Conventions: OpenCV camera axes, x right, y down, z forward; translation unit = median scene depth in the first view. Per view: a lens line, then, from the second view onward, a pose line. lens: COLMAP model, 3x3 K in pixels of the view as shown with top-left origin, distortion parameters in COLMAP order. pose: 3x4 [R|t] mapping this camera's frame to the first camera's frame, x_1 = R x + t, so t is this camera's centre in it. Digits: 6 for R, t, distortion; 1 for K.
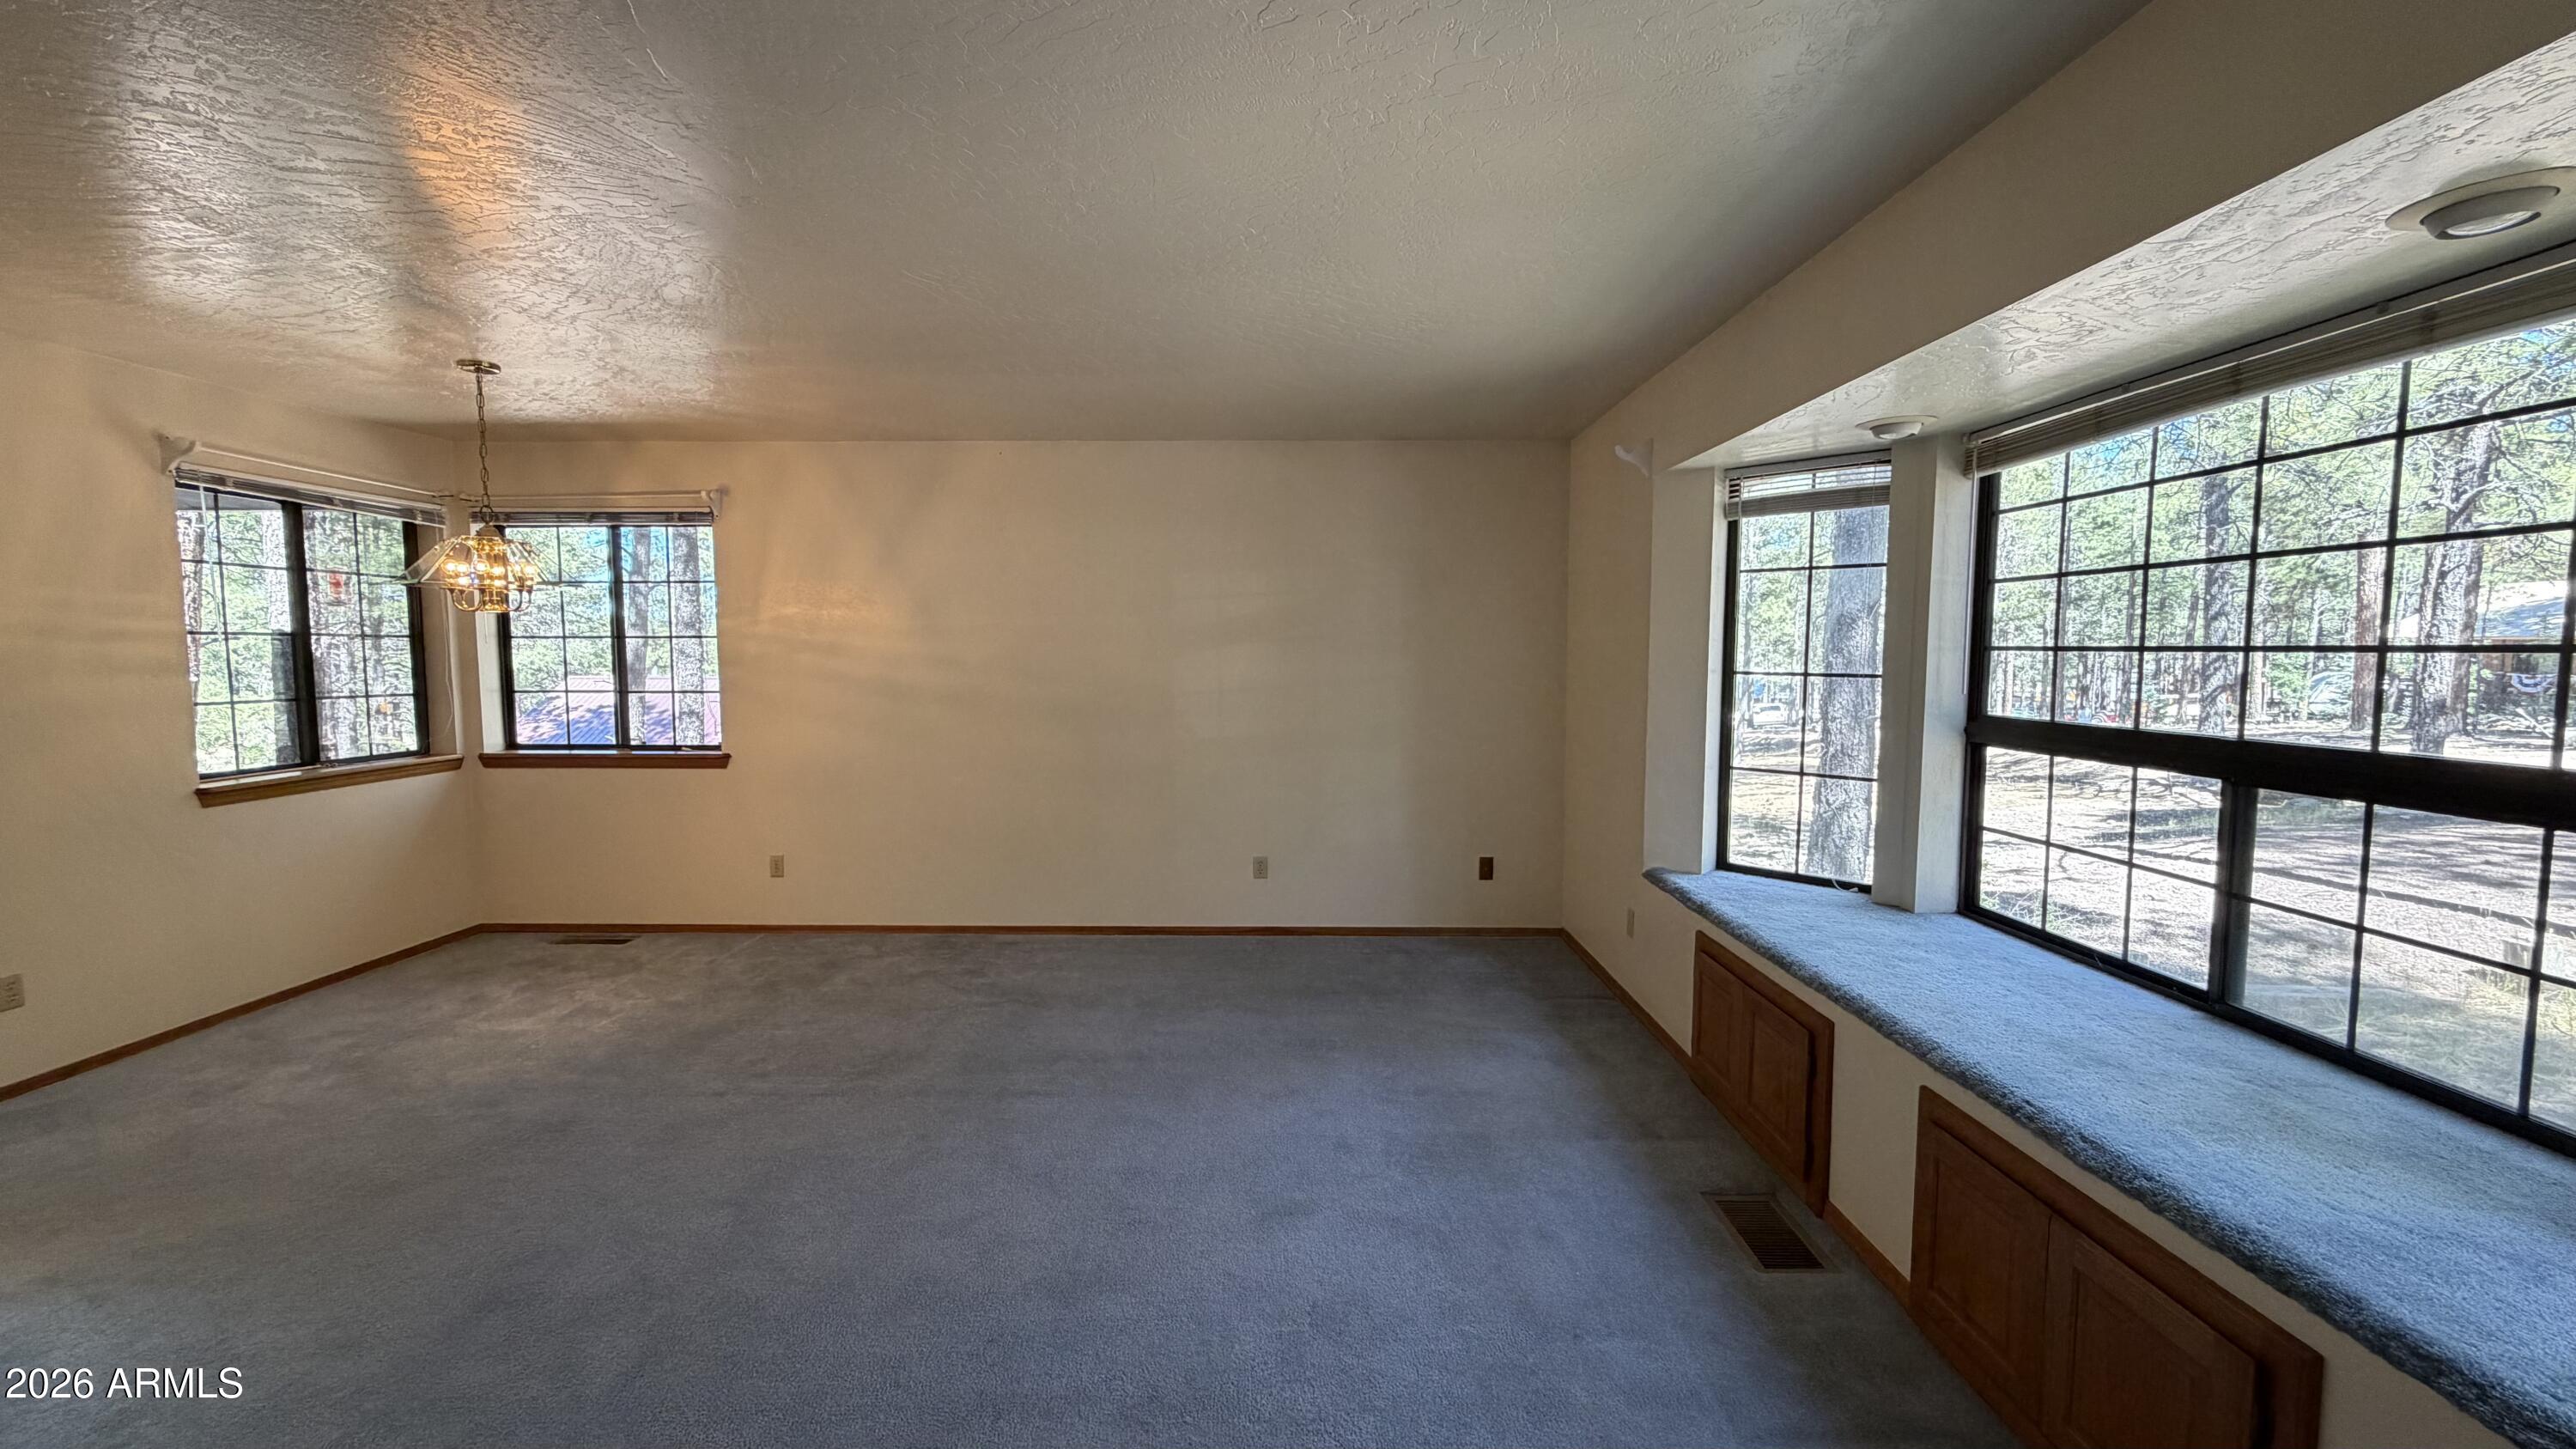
lens RADIAL K [[1025.3, 0, 1280.2], [0, 1025.3, 724.2], [0, 0, 1]] dist [-0.001801, 0.000906]
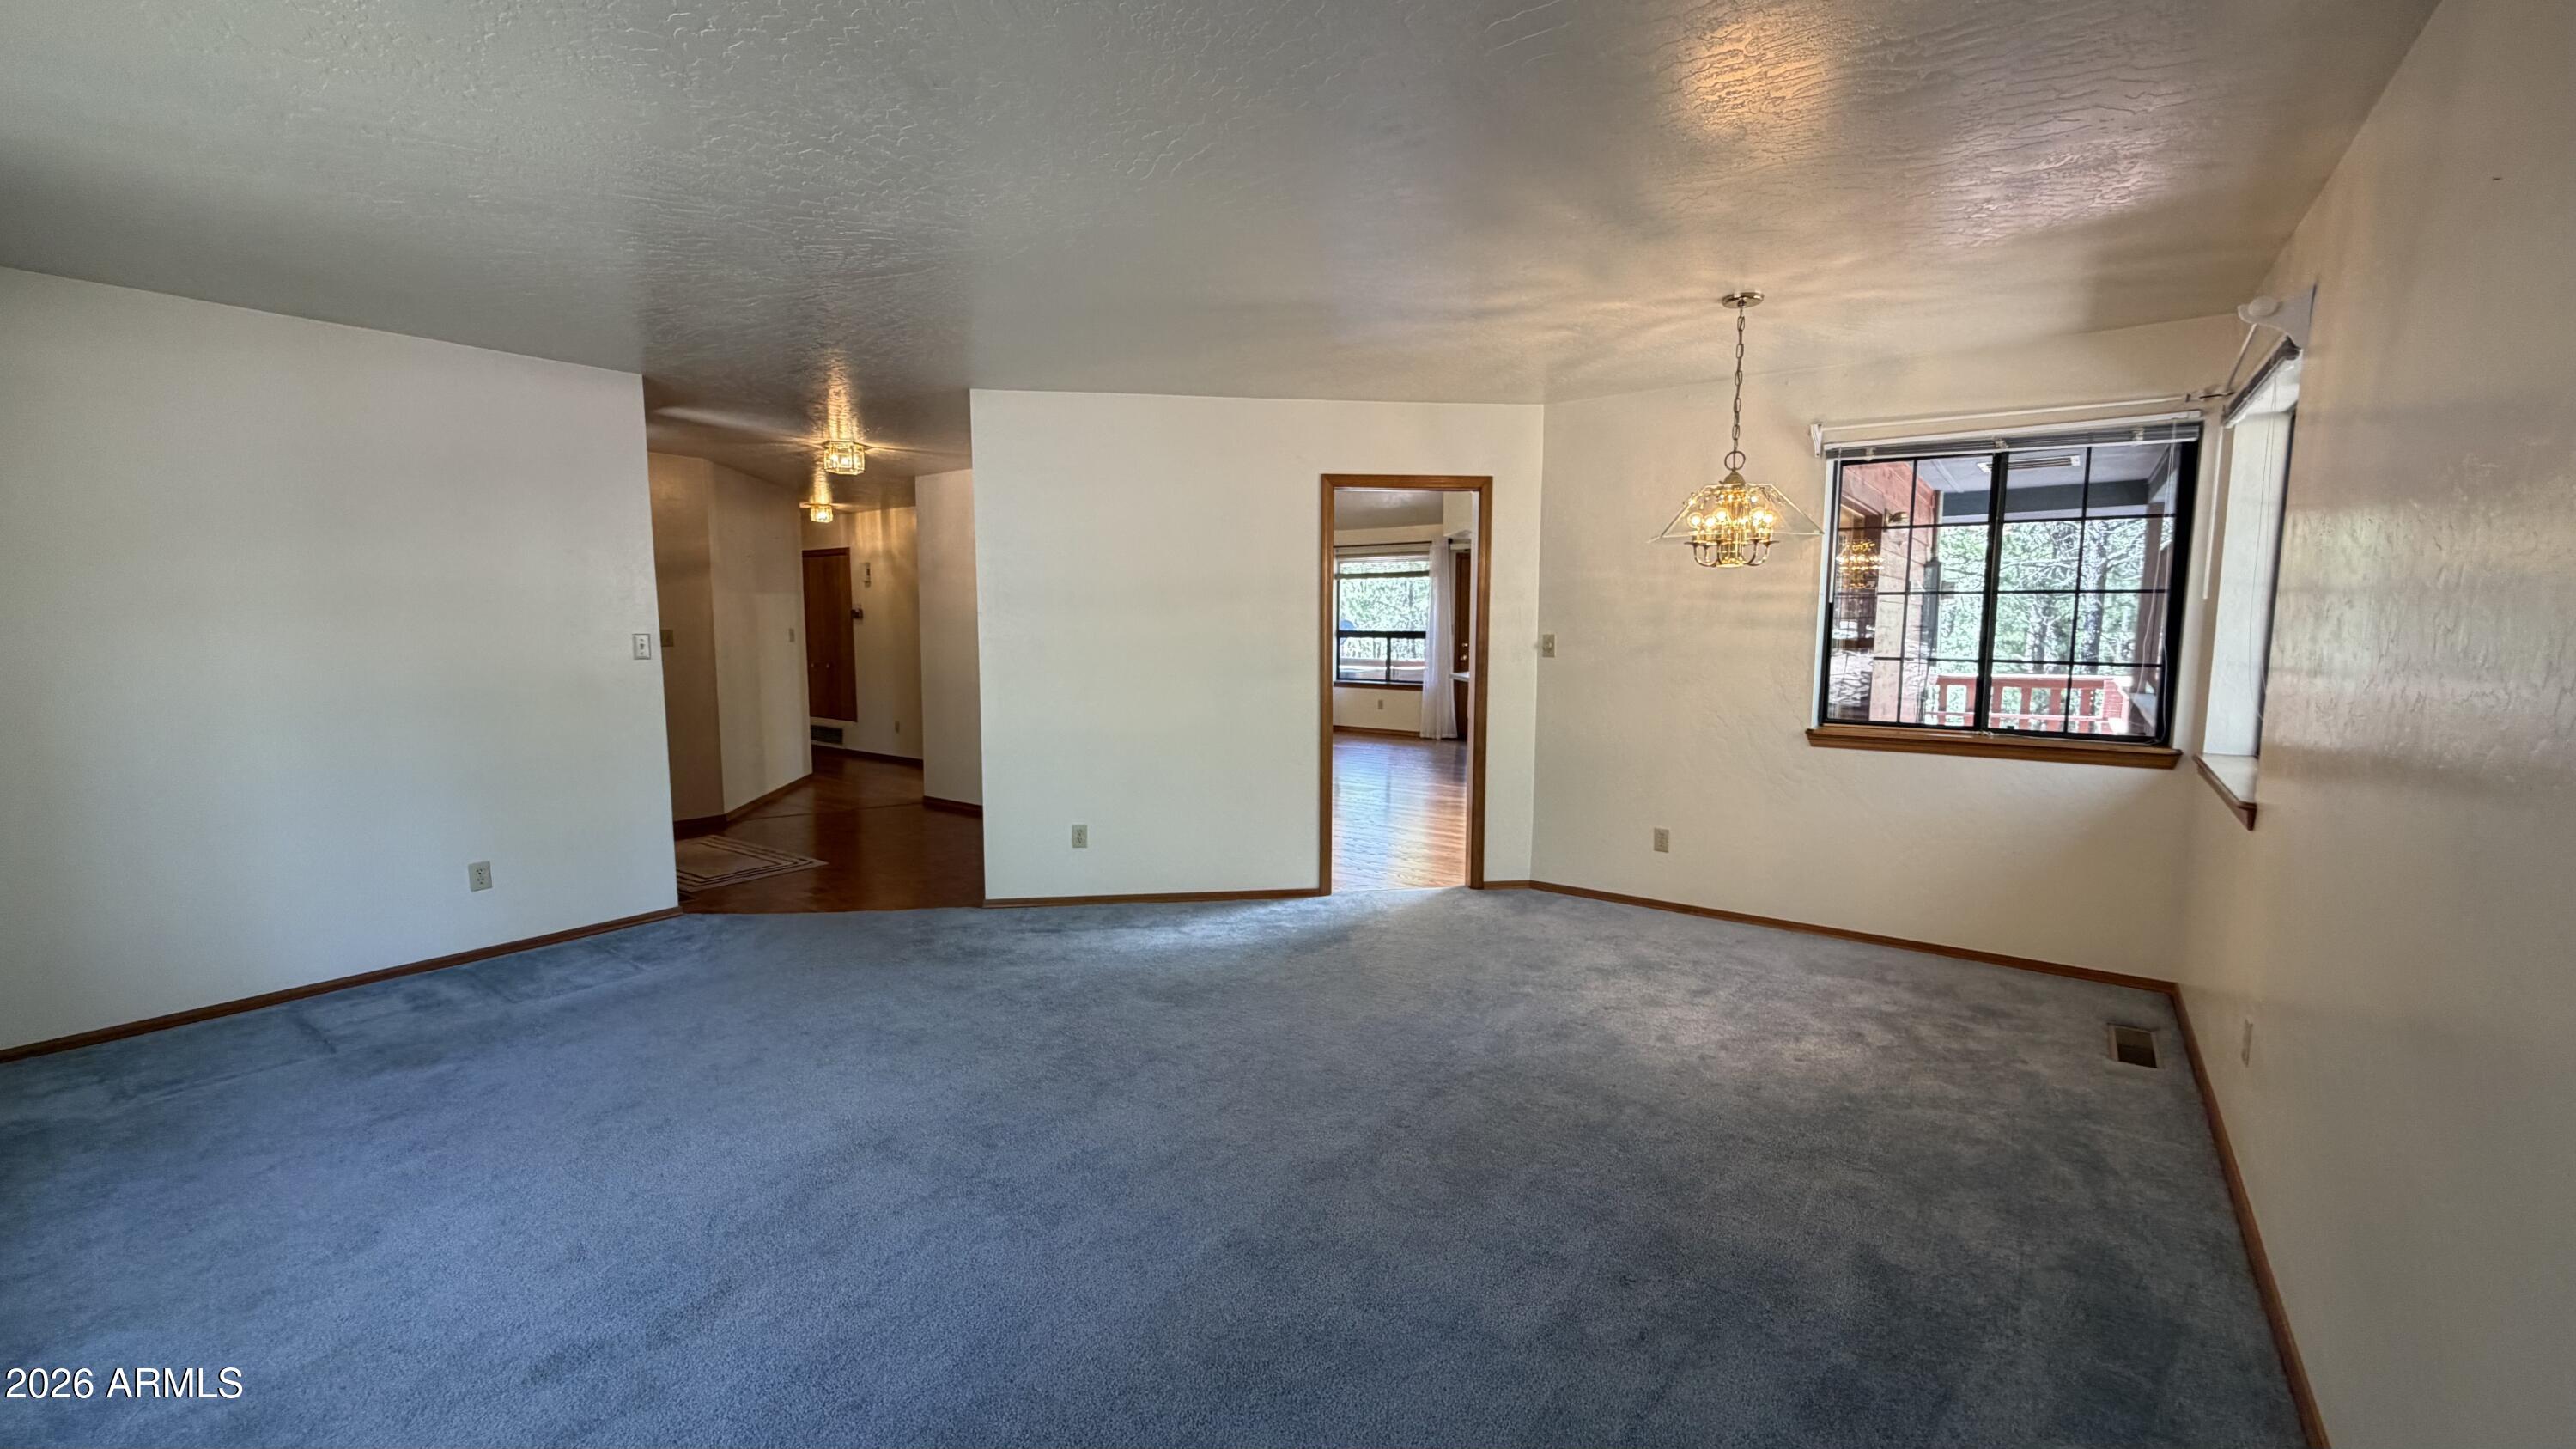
lens RADIAL K [[1025.3, 0, 1295.6], [0, 1025.3, 726.3], [0, 0, 1]] dist [-0.001801, 0.000906]
pose [[-0.579399, 0.091253, -0.809920, 0.203711], [-0.061575, 0.985972, 0.155138, -0.077505], [0.812715, 0.139757, -0.565652, 1.094704]]
